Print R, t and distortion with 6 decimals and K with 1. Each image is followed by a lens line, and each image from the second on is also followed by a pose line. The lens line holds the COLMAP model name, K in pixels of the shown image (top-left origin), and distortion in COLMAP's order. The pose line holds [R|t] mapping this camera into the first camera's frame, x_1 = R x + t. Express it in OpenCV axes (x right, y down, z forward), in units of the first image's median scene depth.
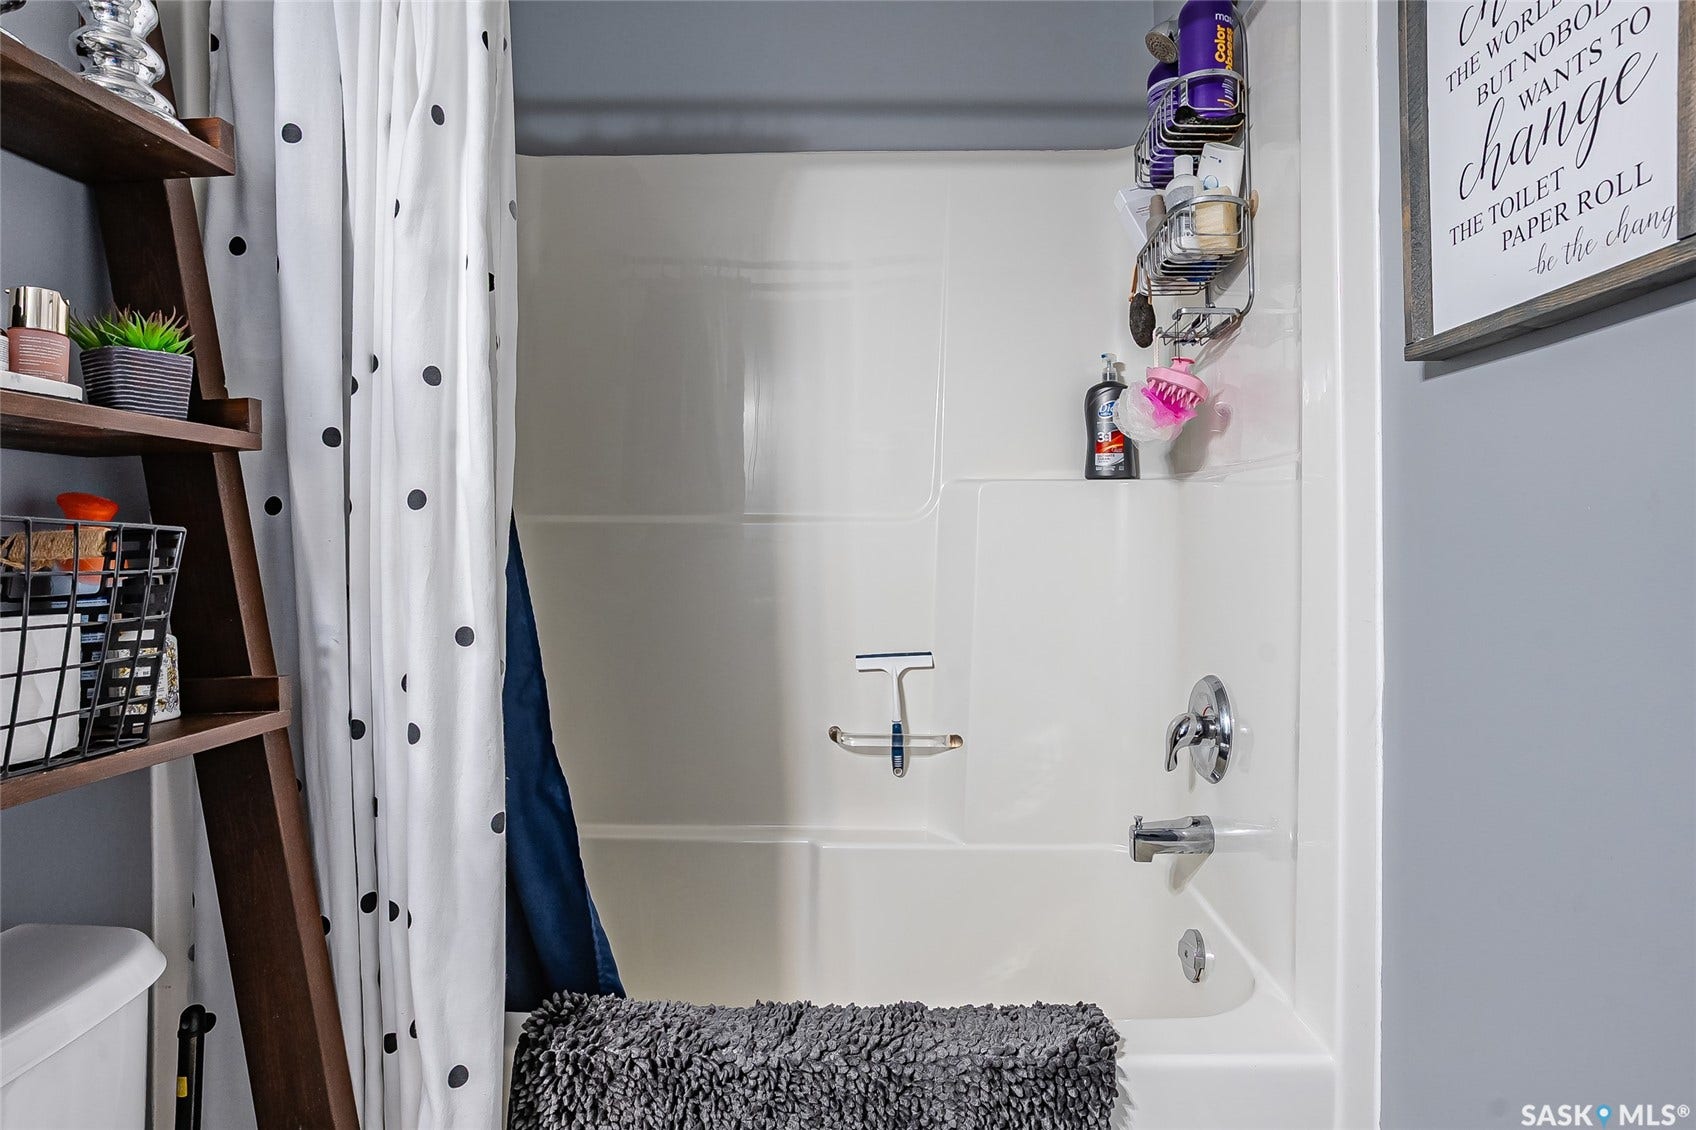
lens RADIAL K [[827.8, 0, 864.0], [0, 827.8, 541.4], [0, 0, 1]] dist [-0.007505, 0.003629]
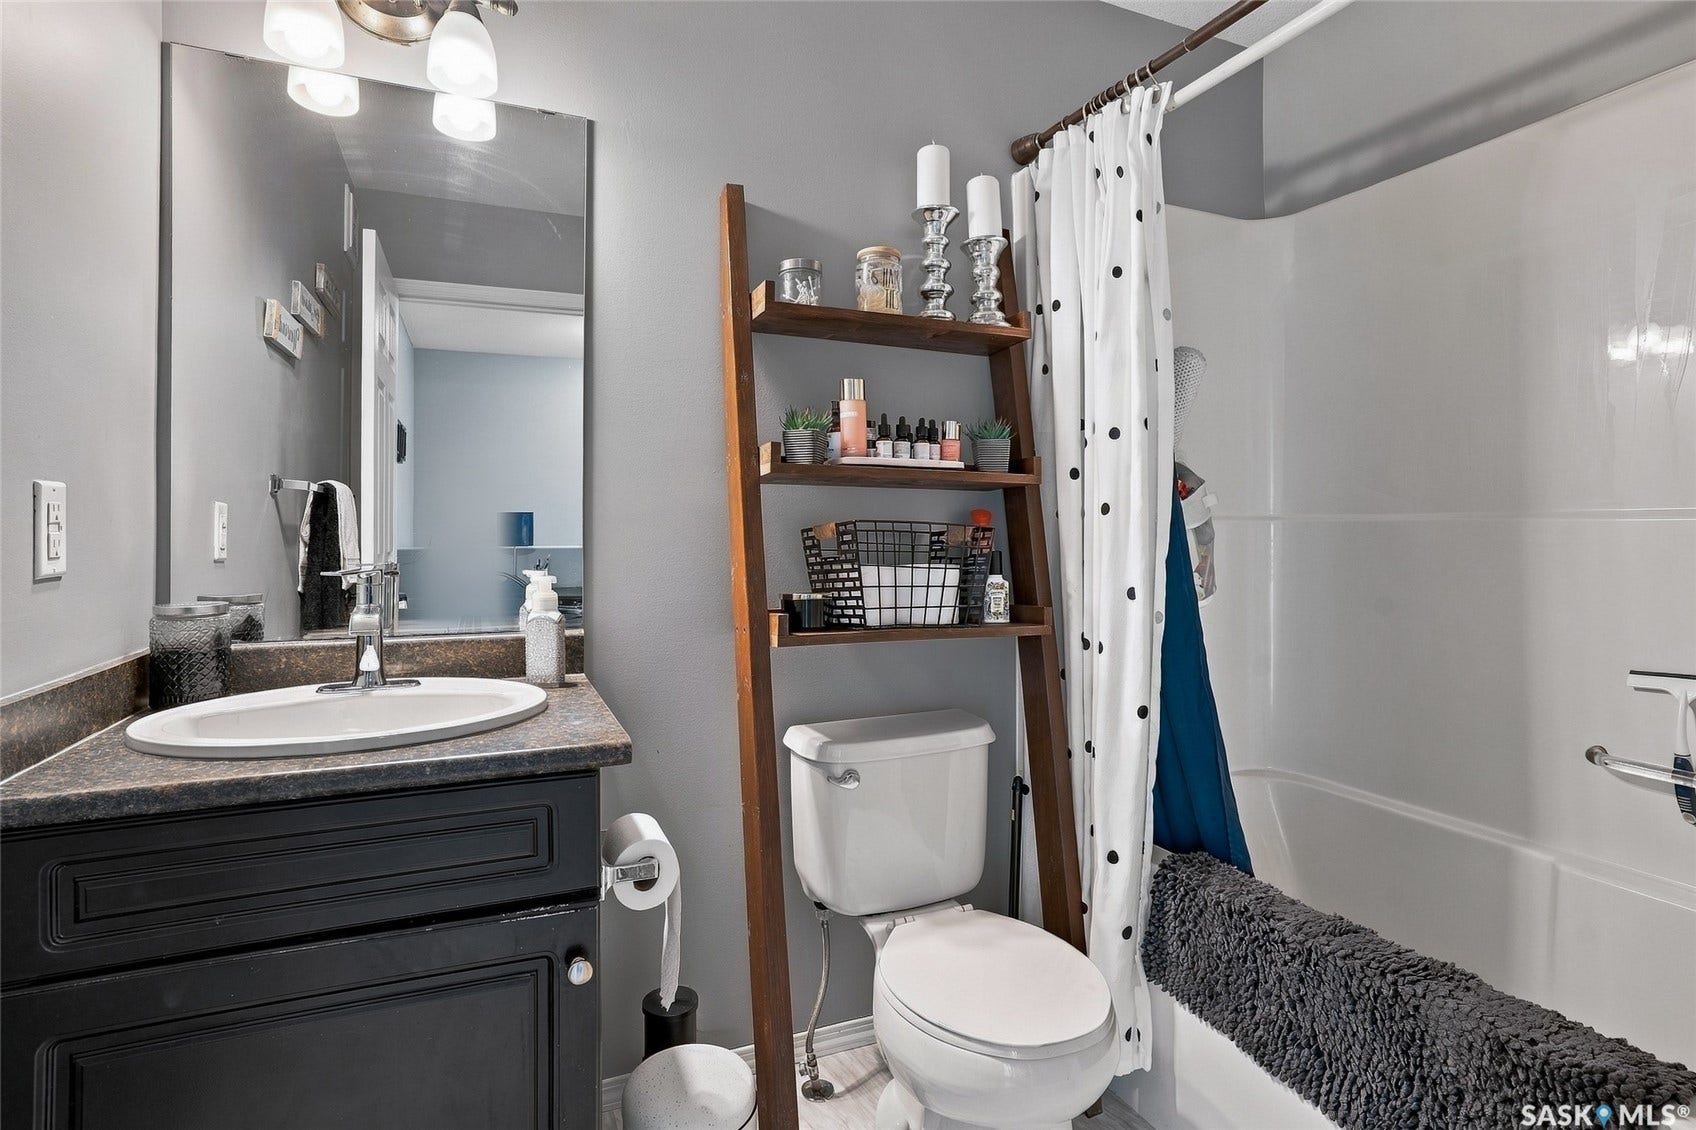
lens RADIAL K [[827.8, 0, 845.5], [0, 827.8, 549.9], [0, 0, 1]] dist [-0.007505, 0.003629]
pose [[0.438089, 0.022591, -0.898648, 0.714543], [-0.007344, 0.999741, 0.021552, 0.000195], [0.898901, -0.002842, 0.438142, -0.198610]]
